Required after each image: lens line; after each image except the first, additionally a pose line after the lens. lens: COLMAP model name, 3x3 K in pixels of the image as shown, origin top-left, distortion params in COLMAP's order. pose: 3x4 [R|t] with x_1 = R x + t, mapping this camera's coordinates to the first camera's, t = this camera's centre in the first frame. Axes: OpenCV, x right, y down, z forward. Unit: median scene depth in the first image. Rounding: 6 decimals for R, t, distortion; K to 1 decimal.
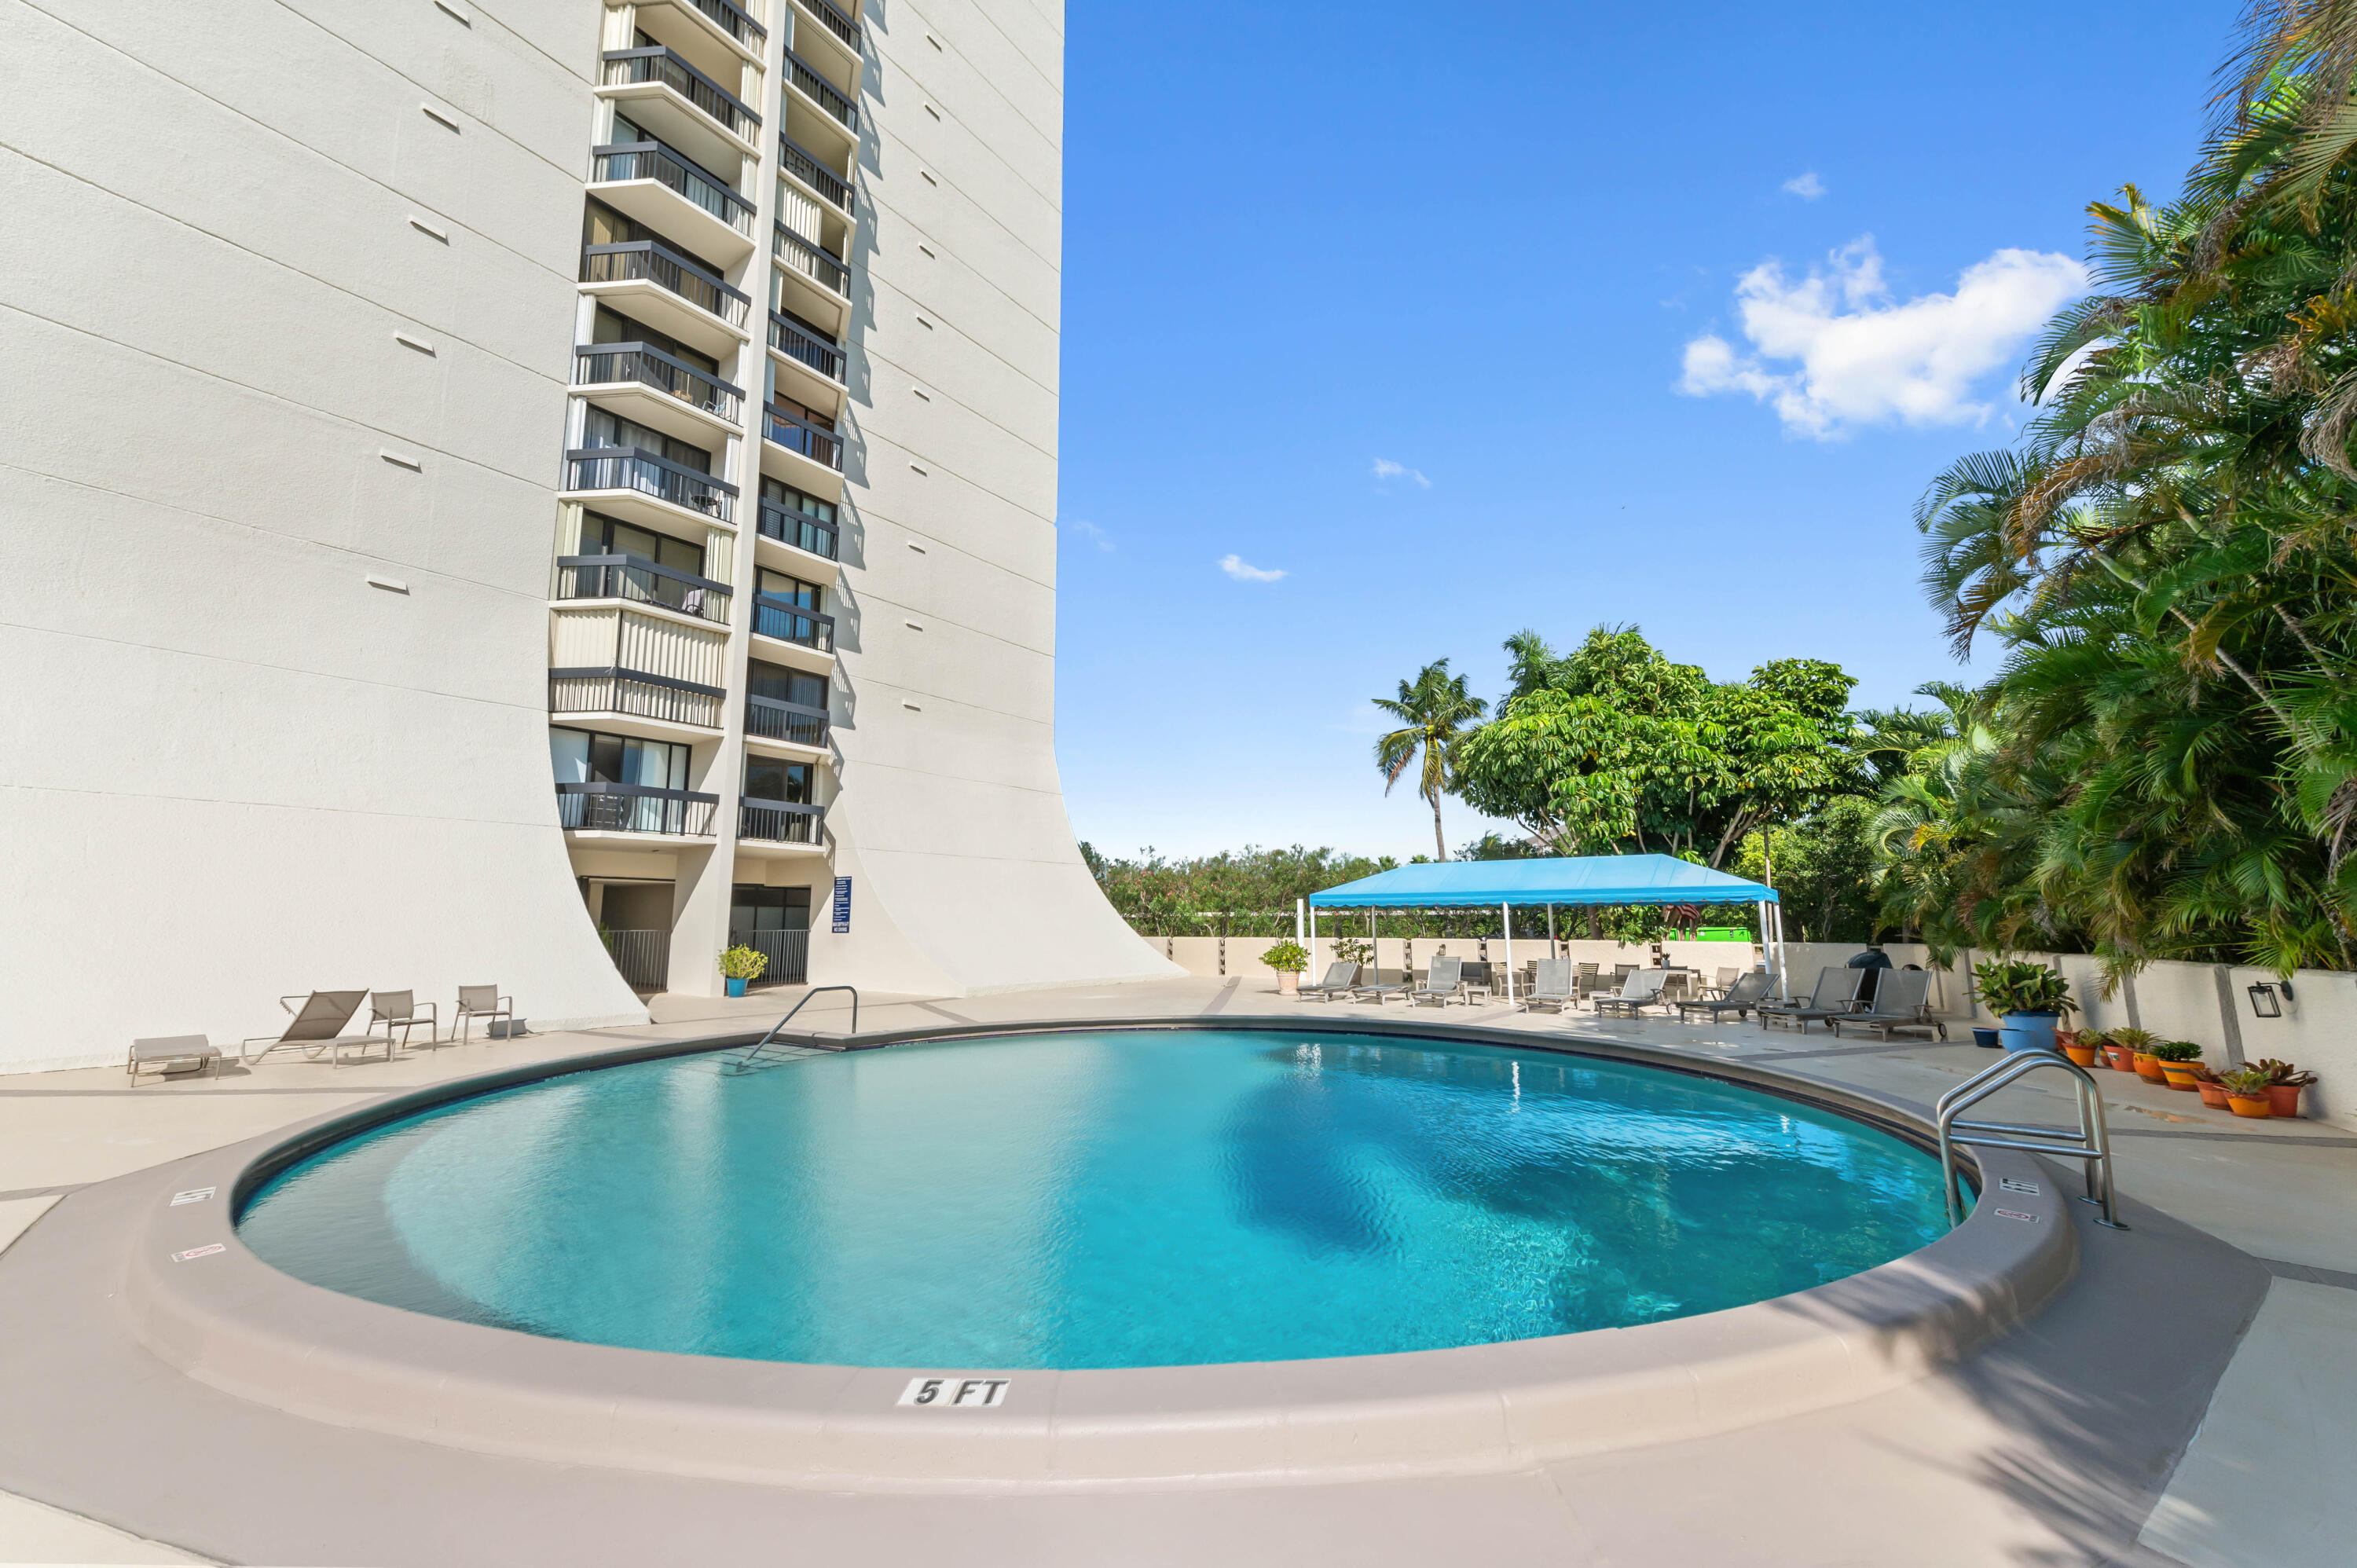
lens RADIAL K [[921.1, 0, 1186.2], [0, 921.1, 800.6], [0, 0, 1]] dist [0.023250, -0.006731]
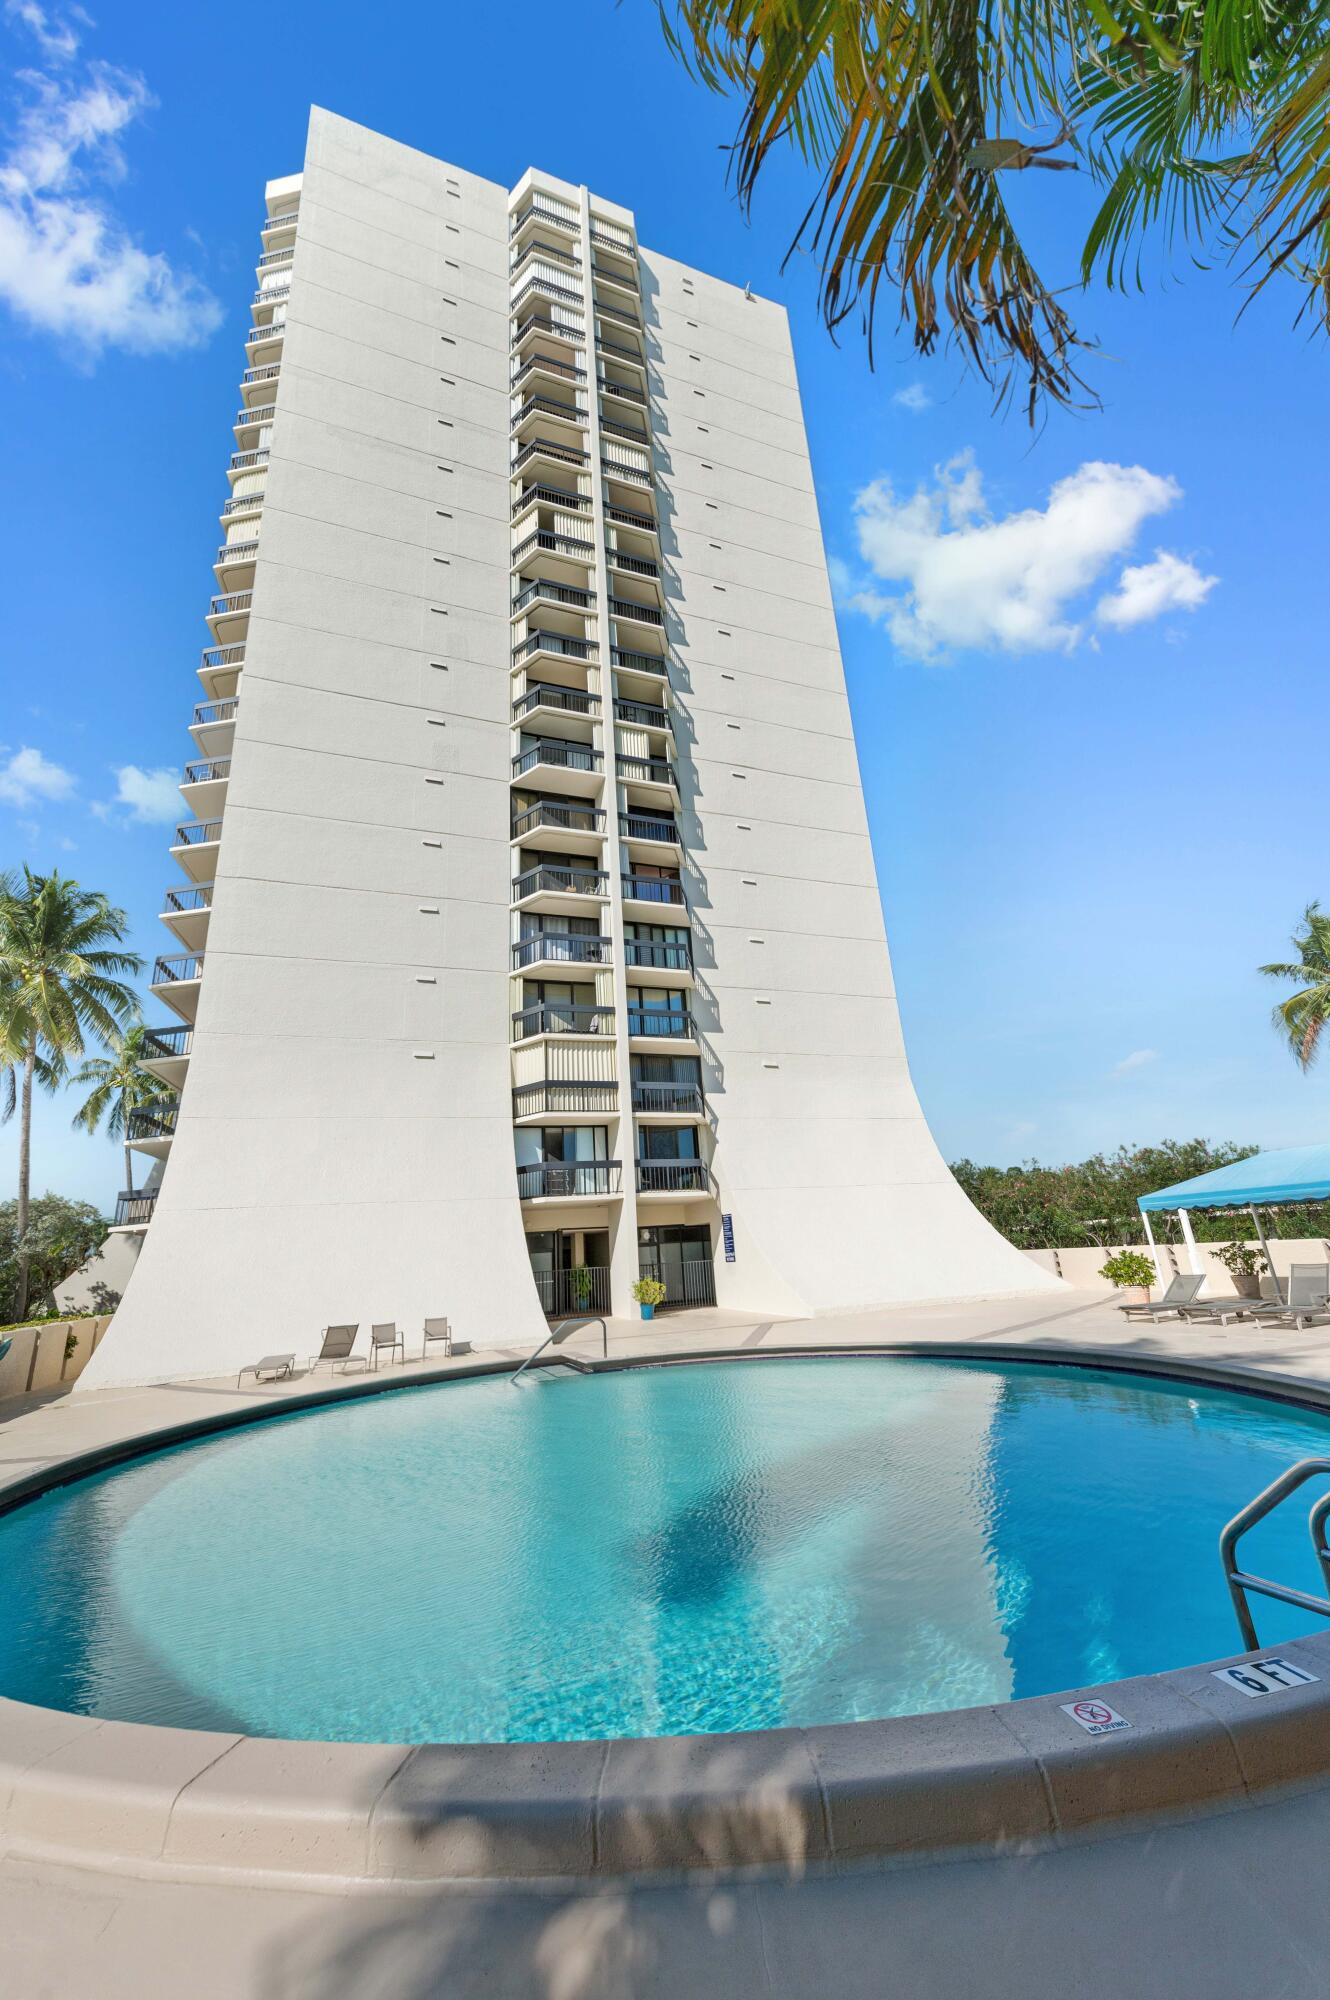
lens RADIAL K [[781.7, 0, 665.0], [0, 781.7, 1000.0], [0, 0, 1]] dist [0.023250, -0.006731]
pose [[0.834399, -0.219633, -0.505509, 0.165699], [0.132906, 0.970286, -0.202191, 0.005669], [0.534896, 0.101523, 0.838796, 0.057759]]
